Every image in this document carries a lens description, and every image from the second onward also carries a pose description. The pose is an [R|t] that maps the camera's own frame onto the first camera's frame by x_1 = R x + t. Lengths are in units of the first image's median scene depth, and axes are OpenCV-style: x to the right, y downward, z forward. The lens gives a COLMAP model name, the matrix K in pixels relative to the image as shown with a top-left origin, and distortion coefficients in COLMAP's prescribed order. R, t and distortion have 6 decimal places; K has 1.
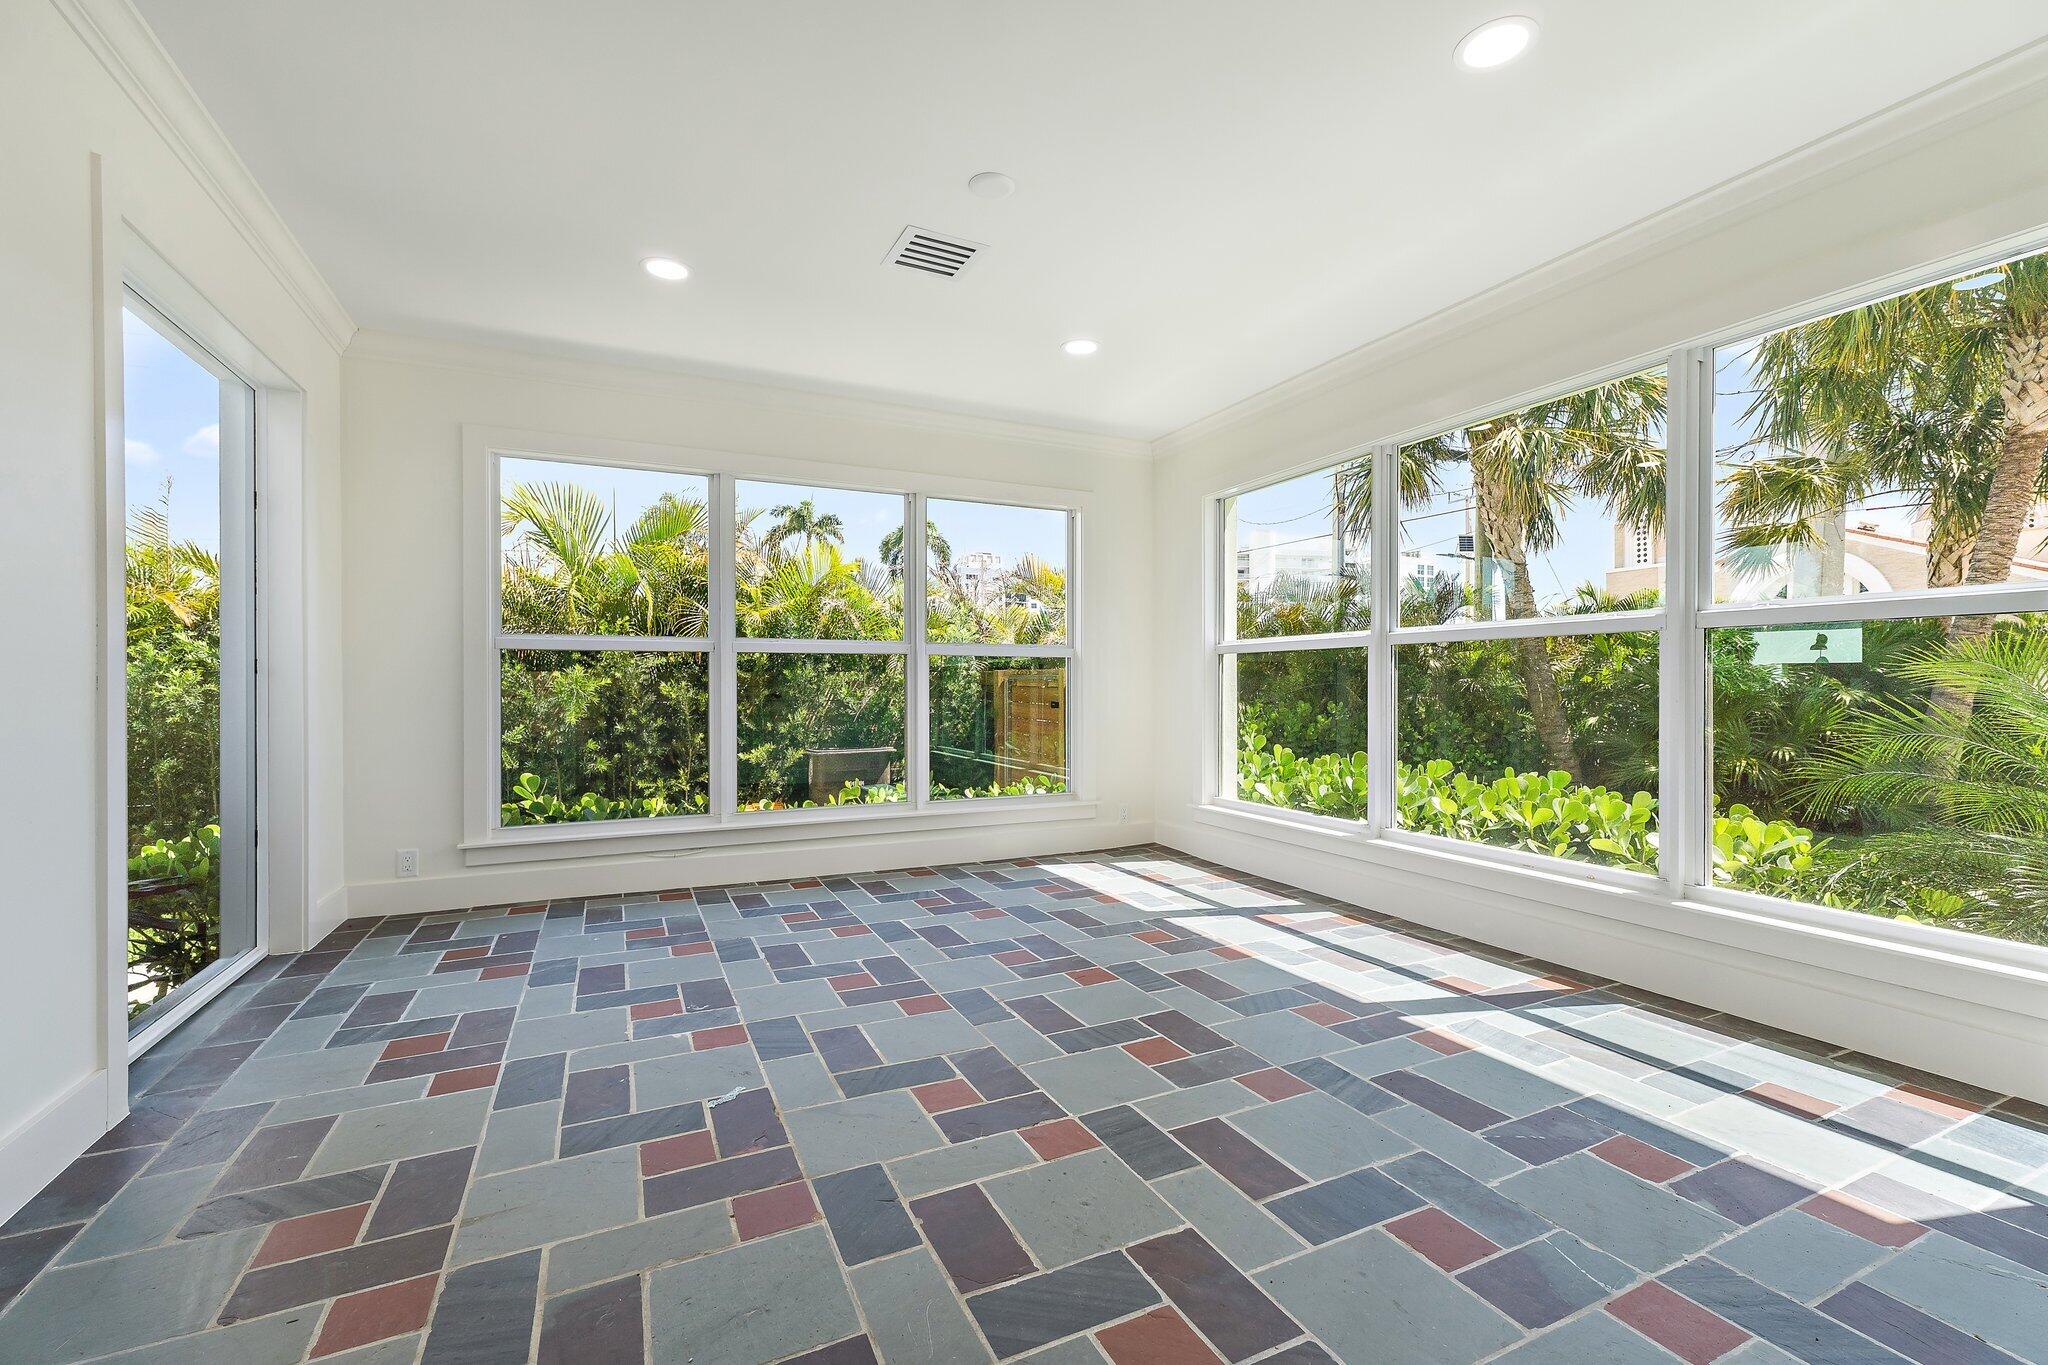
lens RADIAL K [[880.8, 0, 1046.8], [0, 880.8, 683.8], [0, 0, 1]] dist [0.006566, 0.000319]
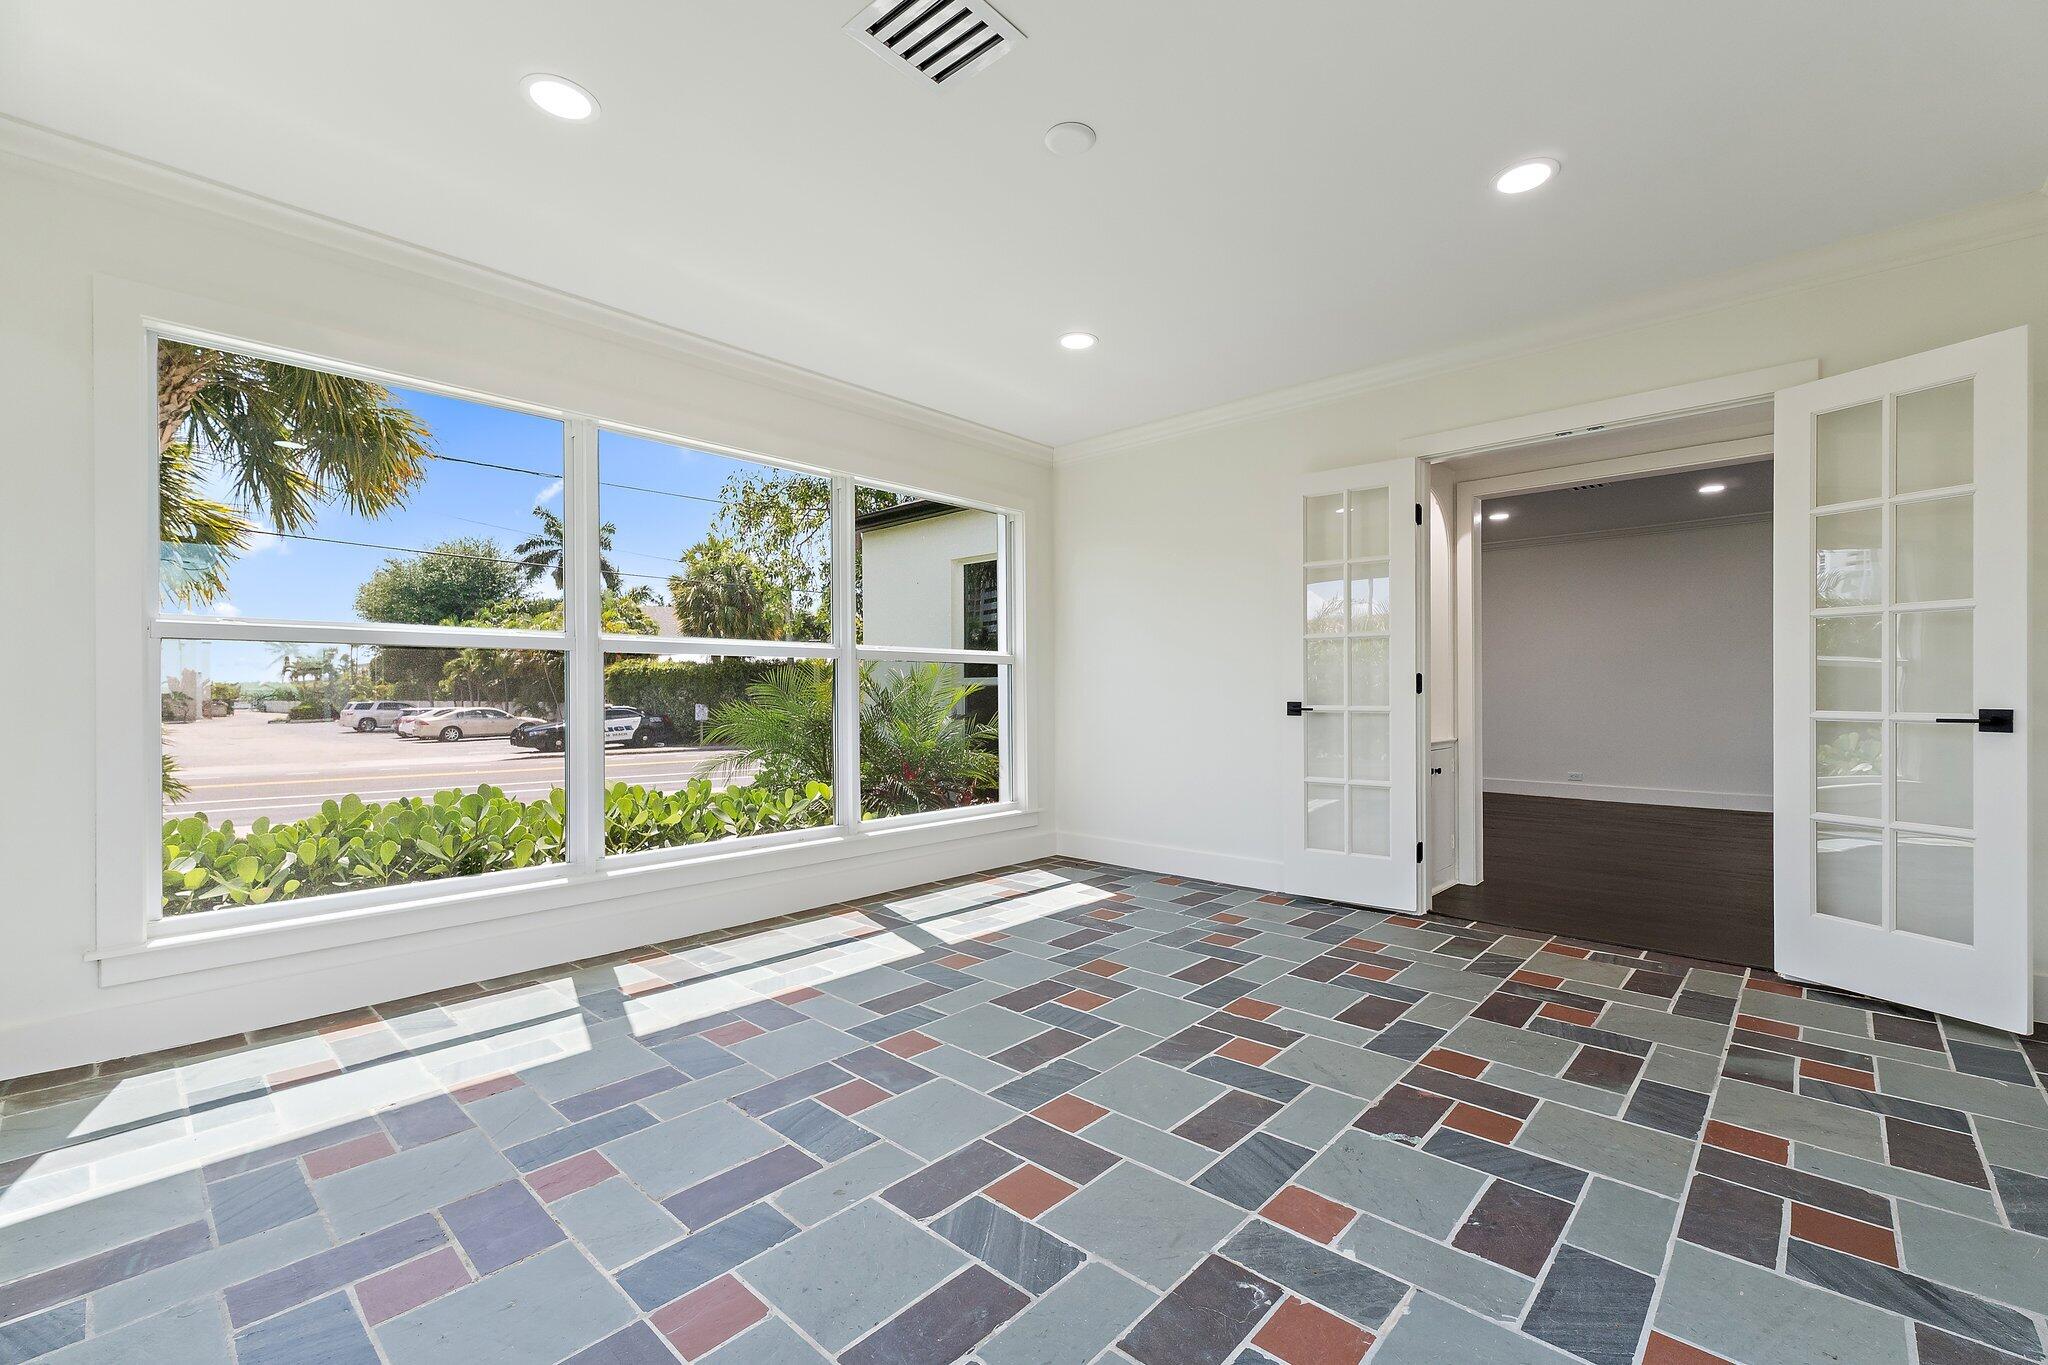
lens RADIAL K [[880.8, 0, 1046.8], [0, 880.8, 683.8], [0, 0, 1]] dist [0.006566, 0.000319]
pose [[-0.382320, 0.010484, 0.923971, -0.862593], [0.000189, 0.999936, -0.011268, 0.003814], [-0.924030, -0.004133, -0.382297, 1.351099]]
